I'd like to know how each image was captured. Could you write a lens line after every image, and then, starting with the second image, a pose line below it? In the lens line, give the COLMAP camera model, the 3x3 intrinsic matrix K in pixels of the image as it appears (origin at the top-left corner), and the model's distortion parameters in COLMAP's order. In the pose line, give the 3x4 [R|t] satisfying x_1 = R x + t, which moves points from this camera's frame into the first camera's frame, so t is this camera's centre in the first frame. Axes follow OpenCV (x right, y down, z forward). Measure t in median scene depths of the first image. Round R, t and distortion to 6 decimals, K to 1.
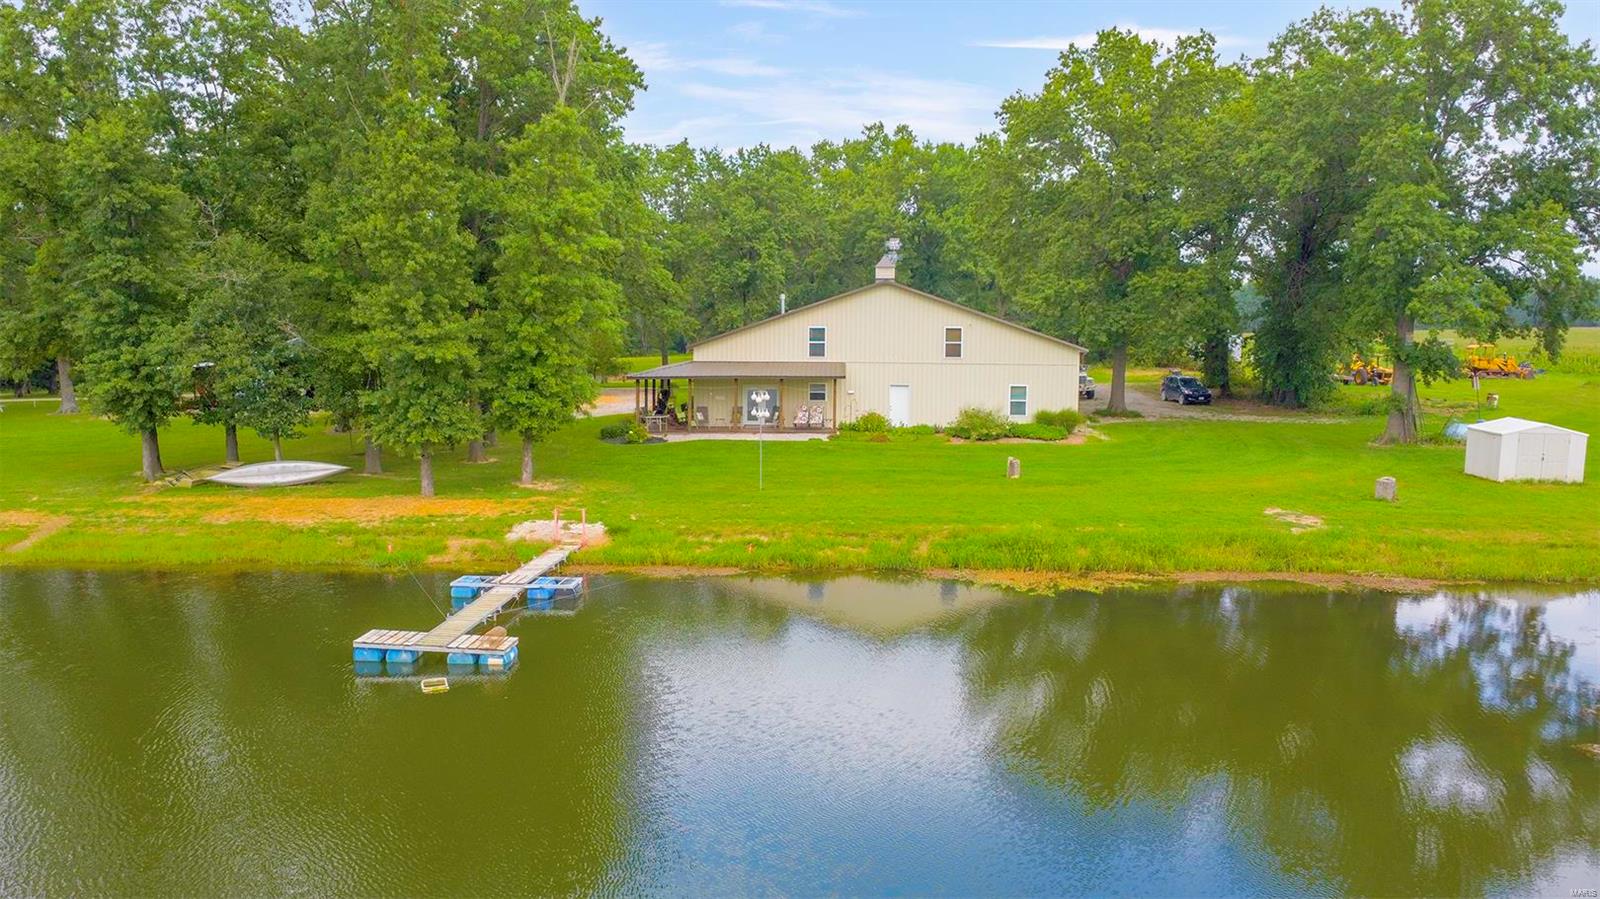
lens RADIAL K [[1201.9, 0, 800.0], [0, 1201.9, 449.5], [0, 0, 1]] dist [-0.000098, -0.001620]
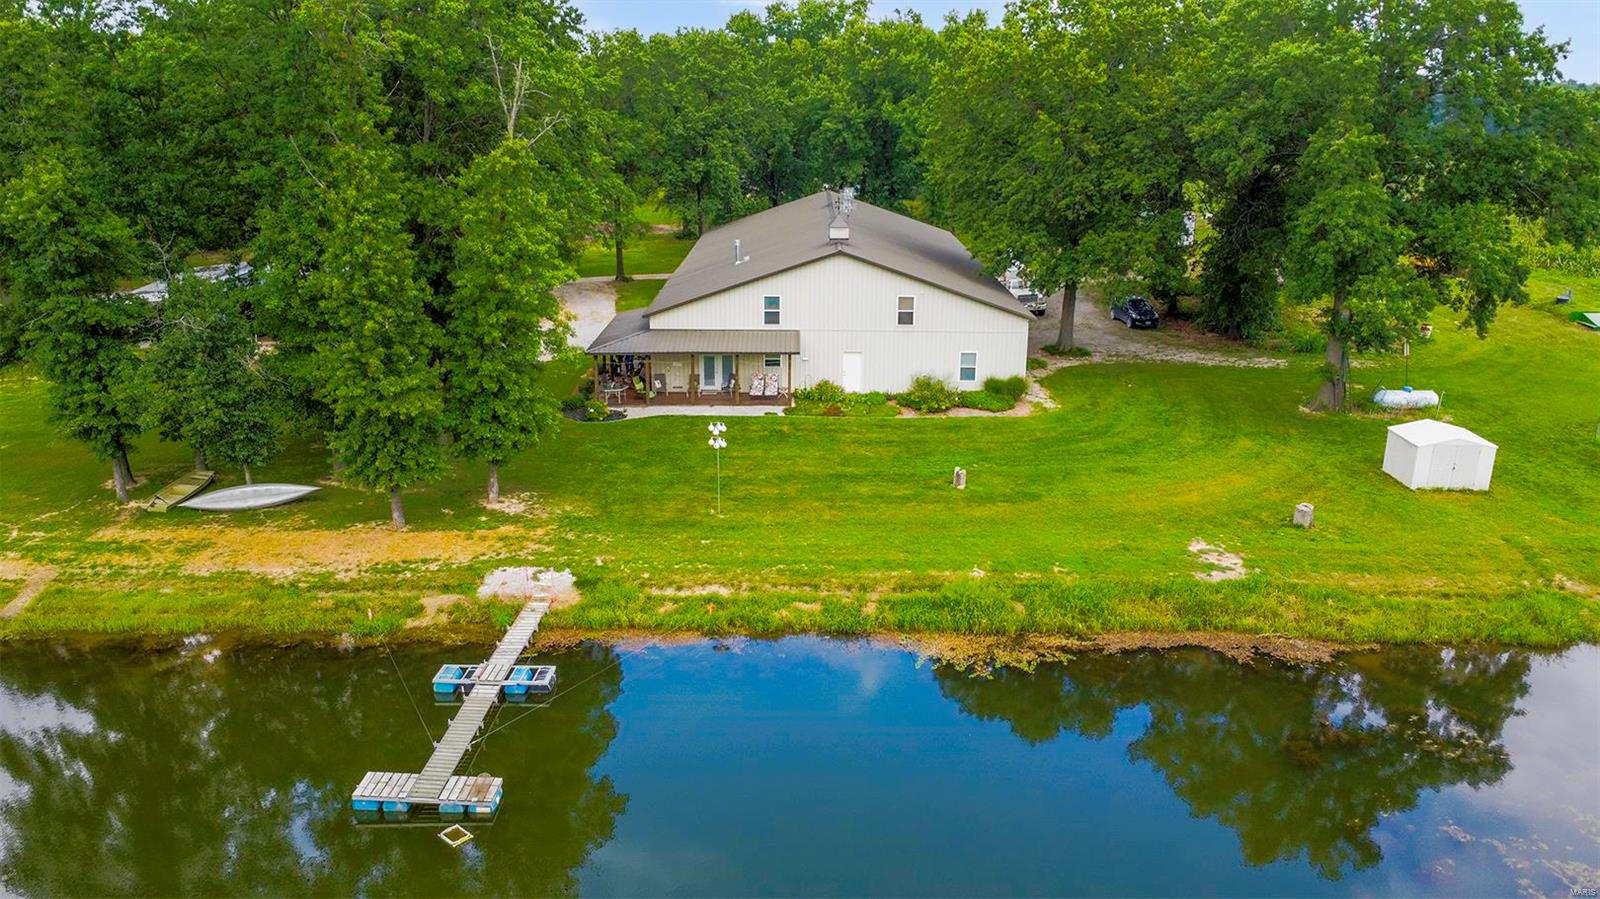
lens RADIAL K [[1201.9, 0, 800.0], [0, 1201.9, 449.5], [0, 0, 1]] dist [-0.000098, -0.001620]
pose [[0.999354, -0.010500, 0.034360, 0.002493], [0.004266, 0.984255, 0.176701, -0.207788], [-0.035674, -0.176440, 0.983665, -0.025798]]
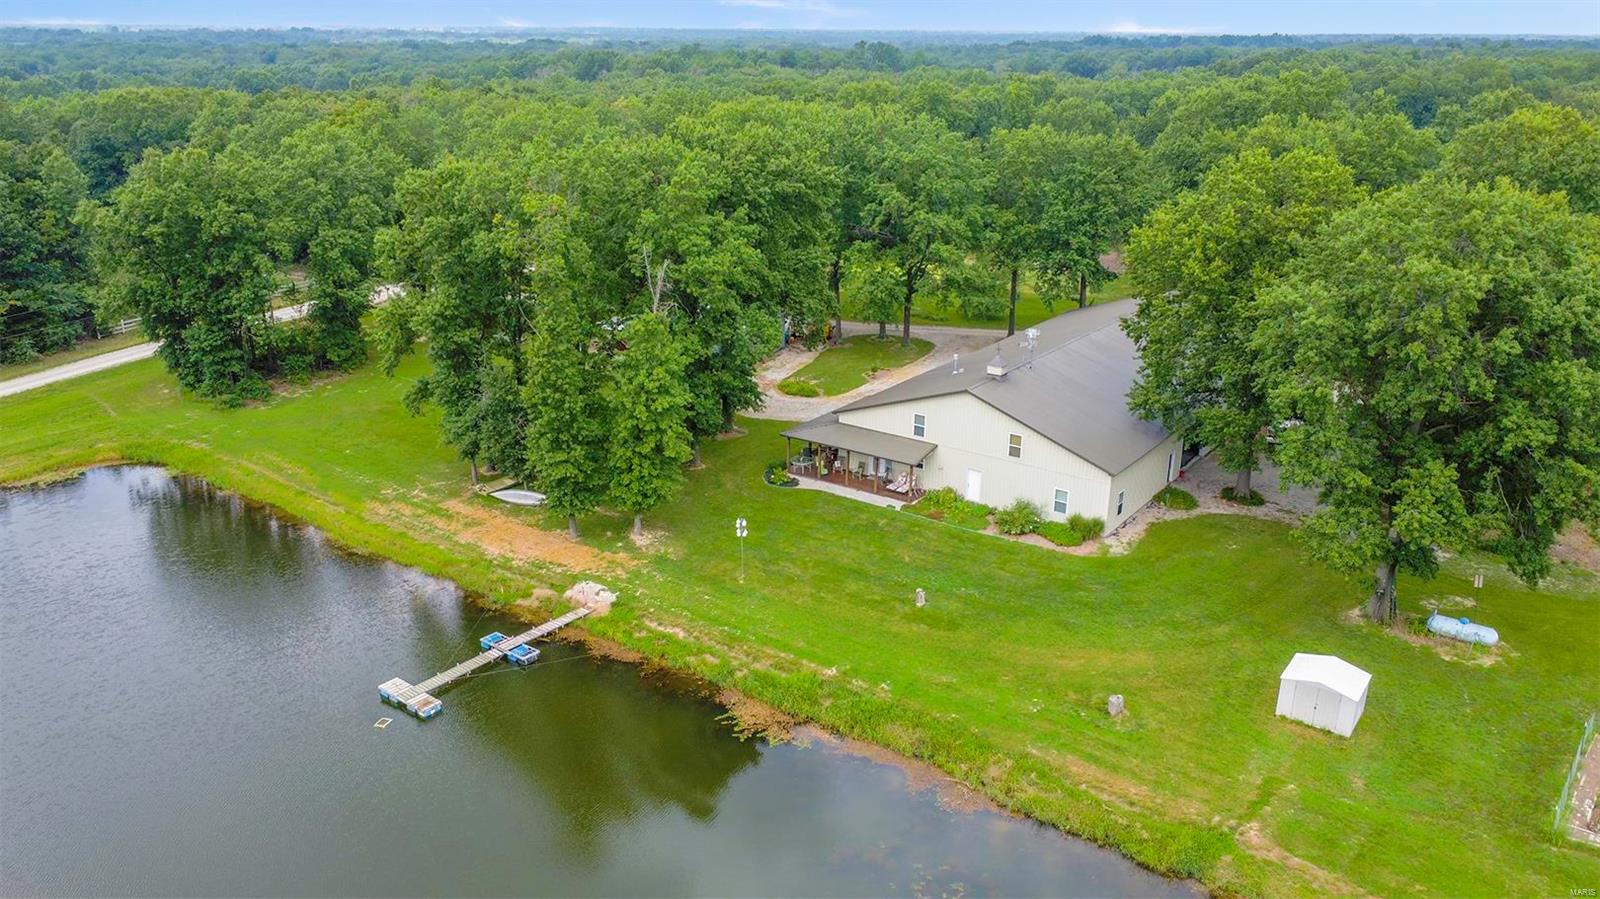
lens RADIAL K [[1201.9, 0, 800.0], [0, 1201.9, 449.5], [0, 0, 1]] dist [-0.000098, -0.001620]
pose [[0.836863, 0.182244, -0.516186, 0.784402], [-0.064846, 0.969320, 0.237095, -0.491164], [0.543559, -0.164943, 0.823005, -0.179920]]
